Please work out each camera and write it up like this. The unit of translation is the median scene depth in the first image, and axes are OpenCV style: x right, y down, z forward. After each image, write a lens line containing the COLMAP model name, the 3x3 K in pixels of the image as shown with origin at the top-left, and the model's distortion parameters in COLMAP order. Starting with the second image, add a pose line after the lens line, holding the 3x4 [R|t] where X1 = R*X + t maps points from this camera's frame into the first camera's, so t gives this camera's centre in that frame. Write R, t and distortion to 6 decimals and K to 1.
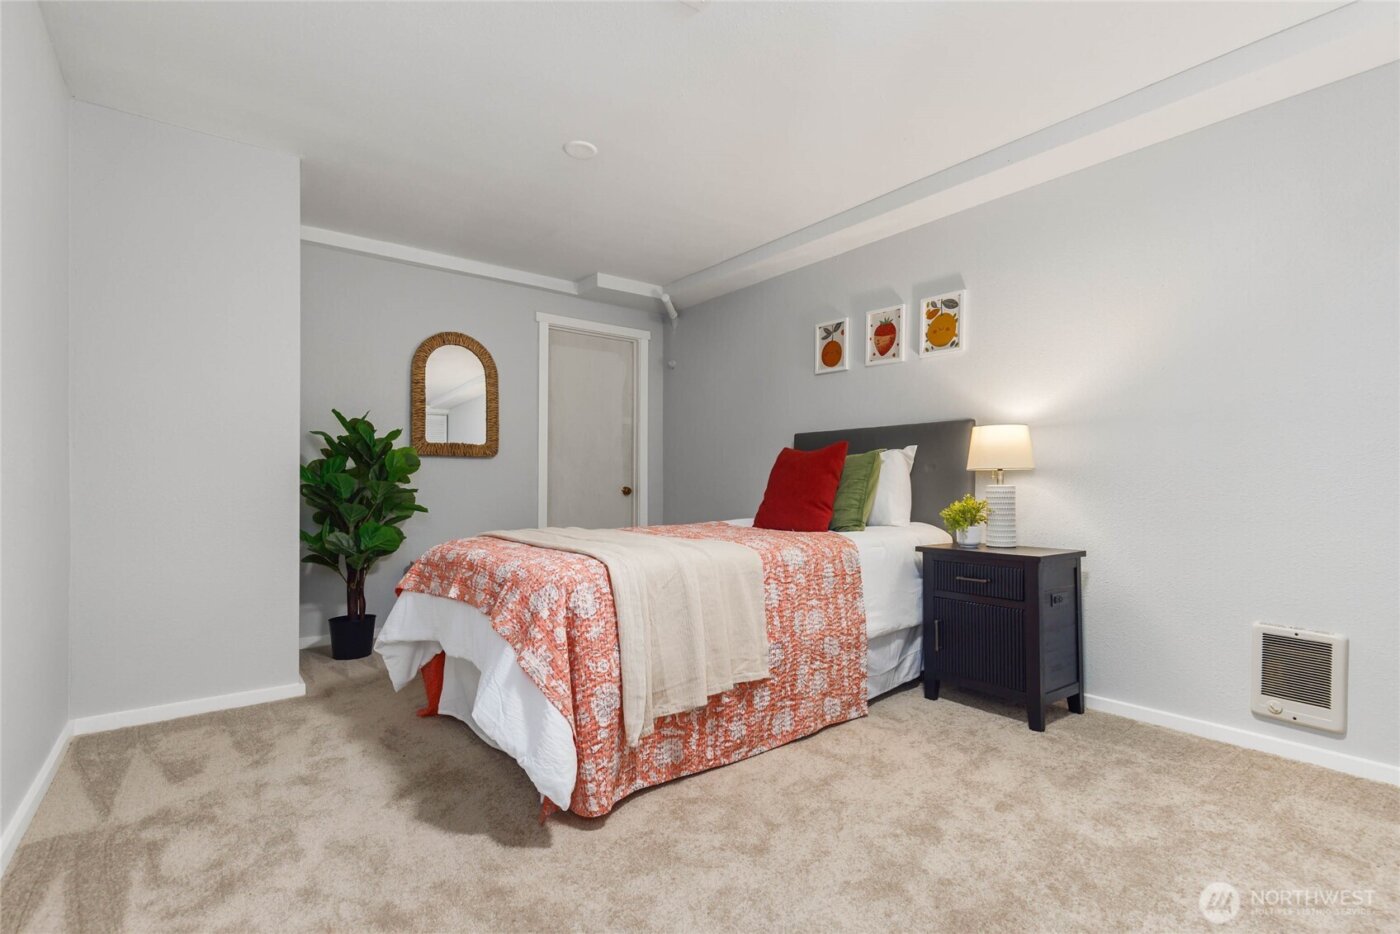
lens RADIAL K [[647.3, 0, 706.2], [0, 647.3, 480.7], [0, 0, 1]] dist [0.012659, -0.002366]
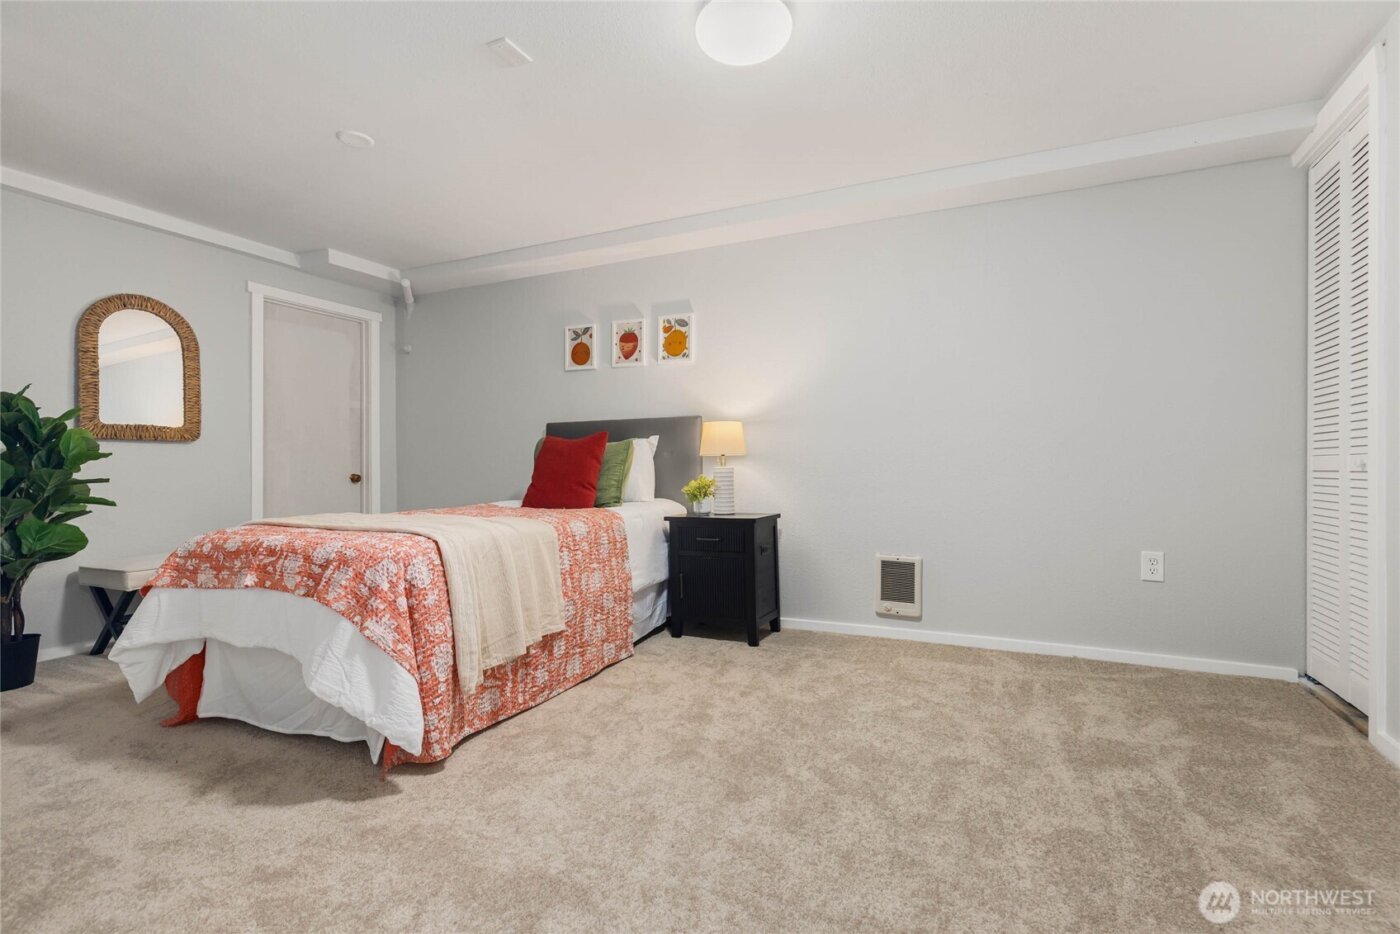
lens RADIAL K [[647.3, 0, 696.9], [0, 647.3, 463.6], [0, 0, 1]] dist [0.012659, -0.002366]
pose [[0.895105, -0.006019, 0.445814, -0.192697], [0.008862, 0.999952, -0.004292, 0.005413], [-0.445767, 0.007792, 0.895115, -0.158274]]
